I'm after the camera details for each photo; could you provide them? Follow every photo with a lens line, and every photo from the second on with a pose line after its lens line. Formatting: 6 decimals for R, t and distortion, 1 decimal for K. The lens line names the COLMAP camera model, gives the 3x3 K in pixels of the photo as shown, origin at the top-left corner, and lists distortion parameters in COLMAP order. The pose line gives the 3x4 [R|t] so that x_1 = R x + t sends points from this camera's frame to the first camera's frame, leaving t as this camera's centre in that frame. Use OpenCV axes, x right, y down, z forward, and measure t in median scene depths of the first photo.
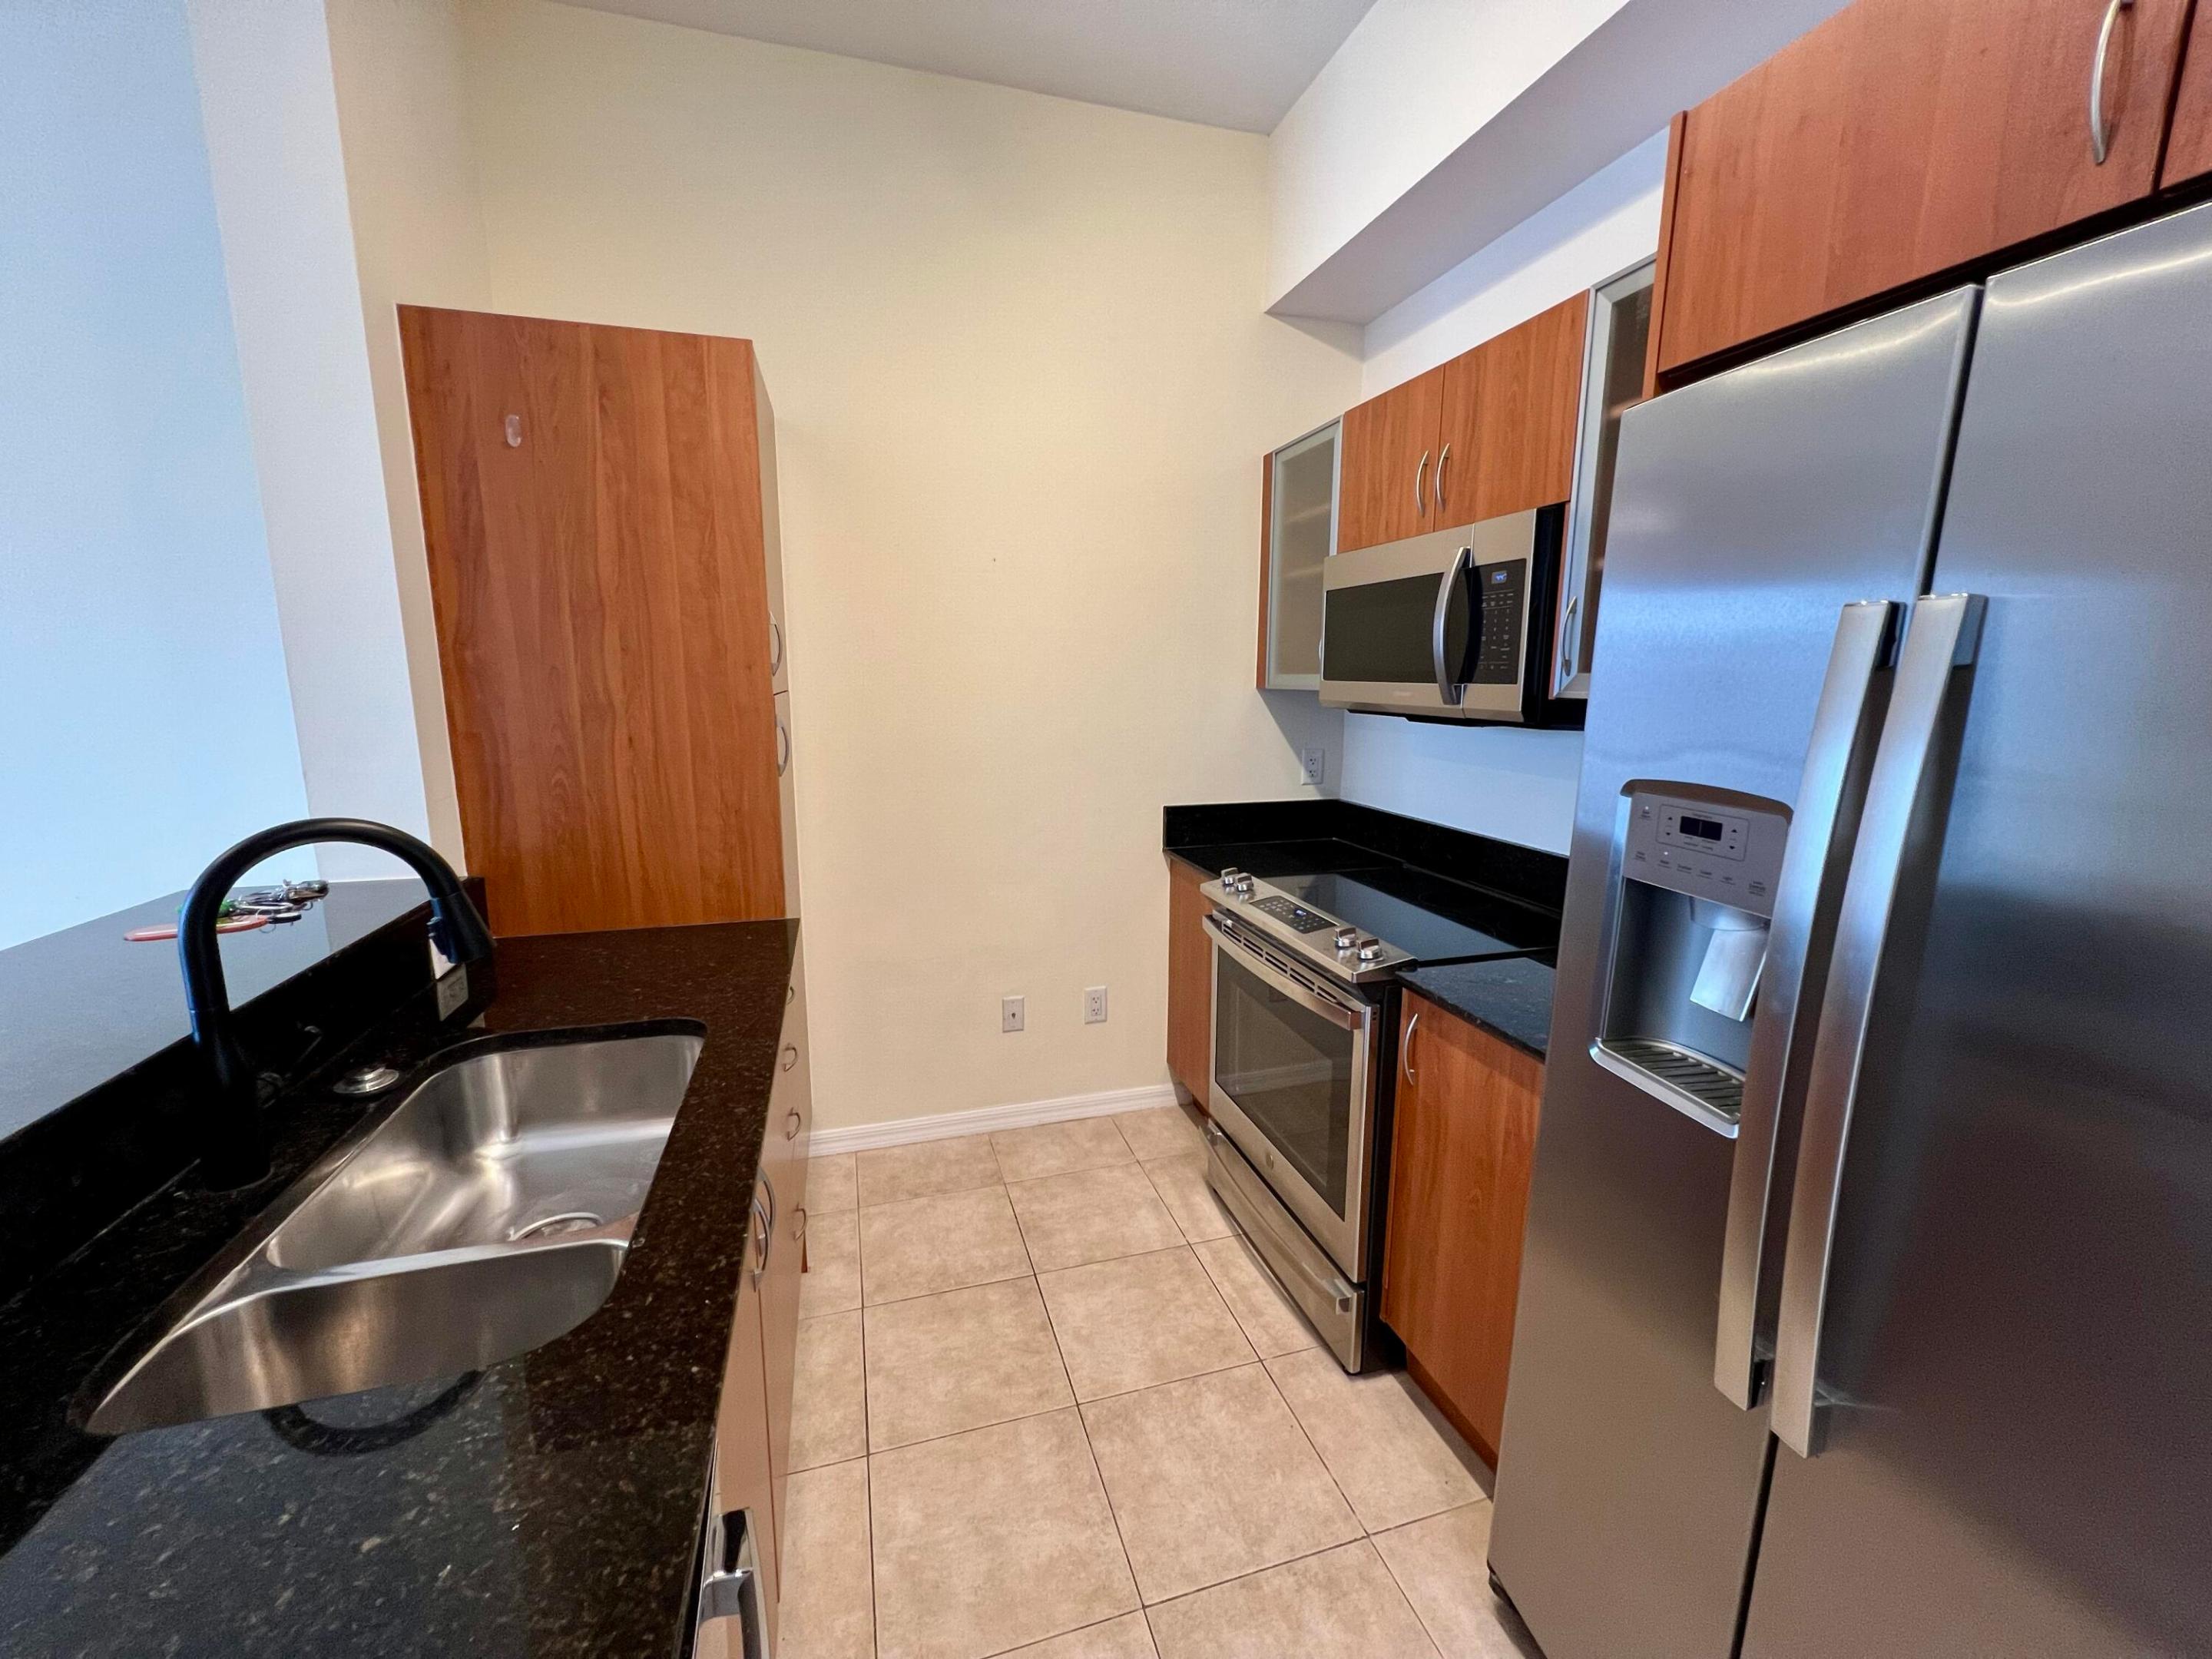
lens RADIAL K [[877.8, 0, 1106.0], [0, 877.8, 829.5], [0, 0, 1]] dist [-0.001398, 0.000605]
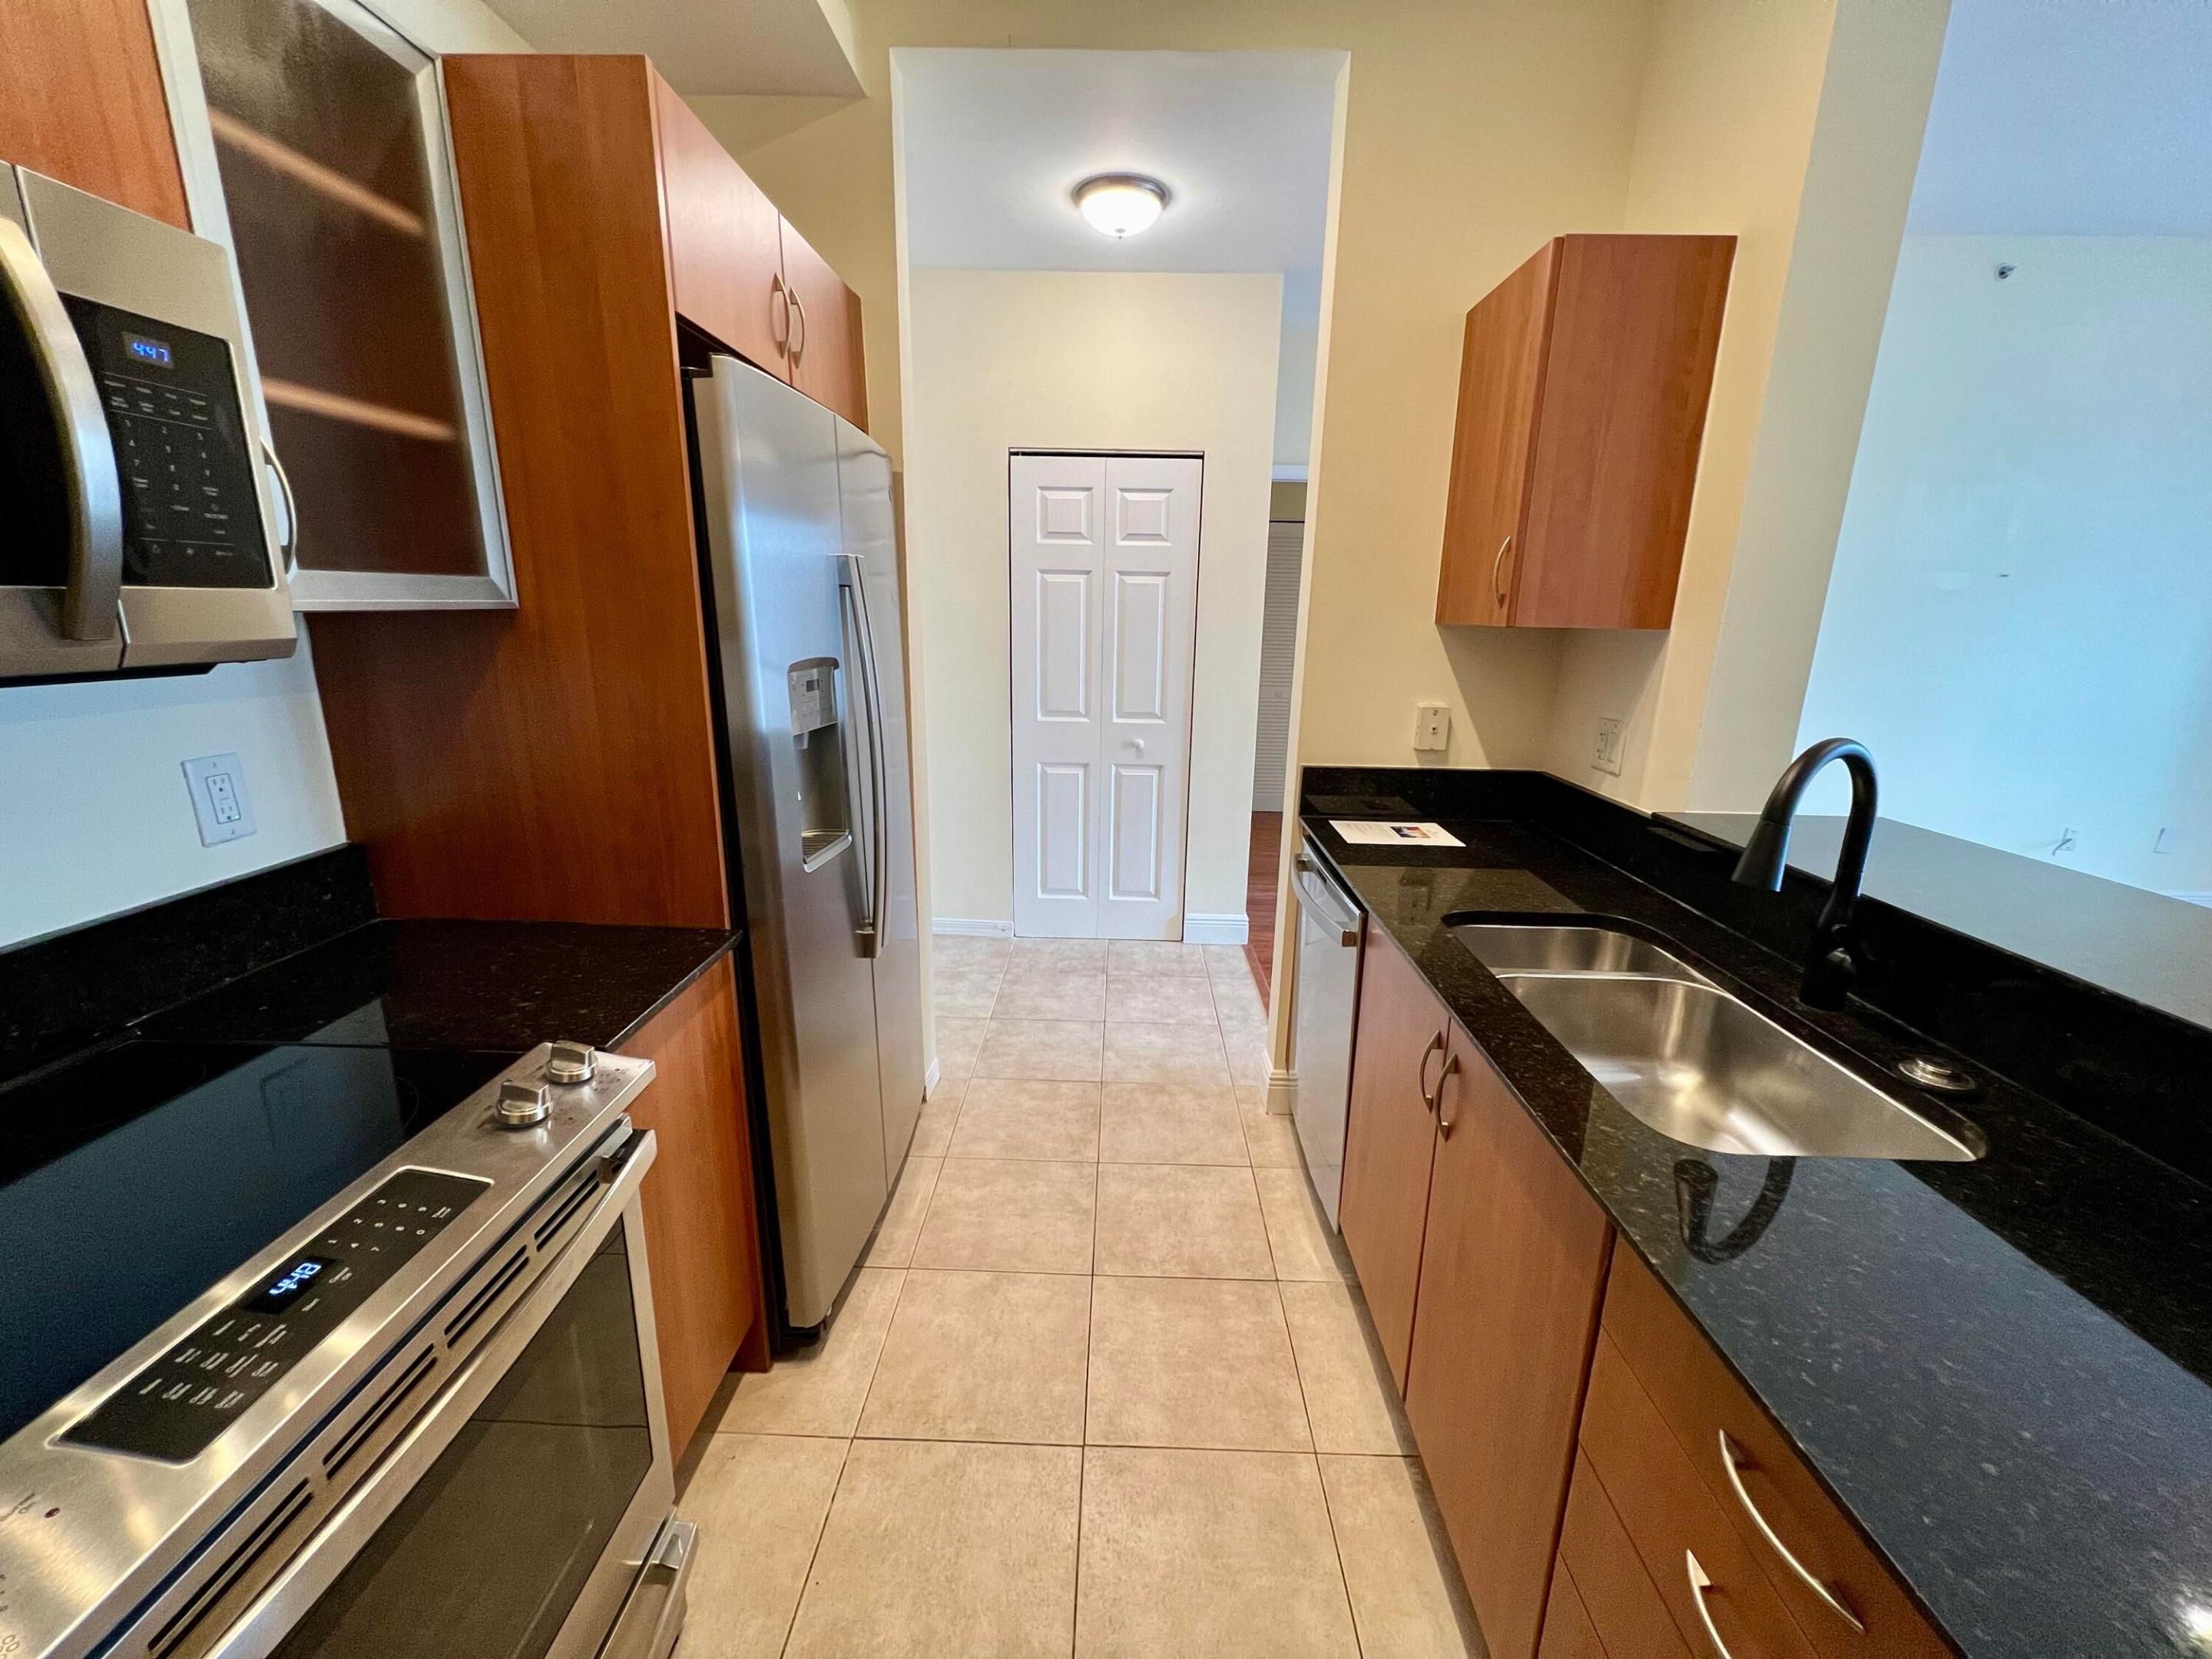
lens RADIAL K [[877.8, 0, 1106.0], [0, 877.8, 829.5], [0, 0, 1]] dist [-0.001398, 0.000605]
pose [[-0.950208, -0.102894, 0.294139, -0.188152], [0.027897, 0.912034, 0.409164, -0.231205], [-0.310365, 0.396996, -0.863752, 1.334241]]
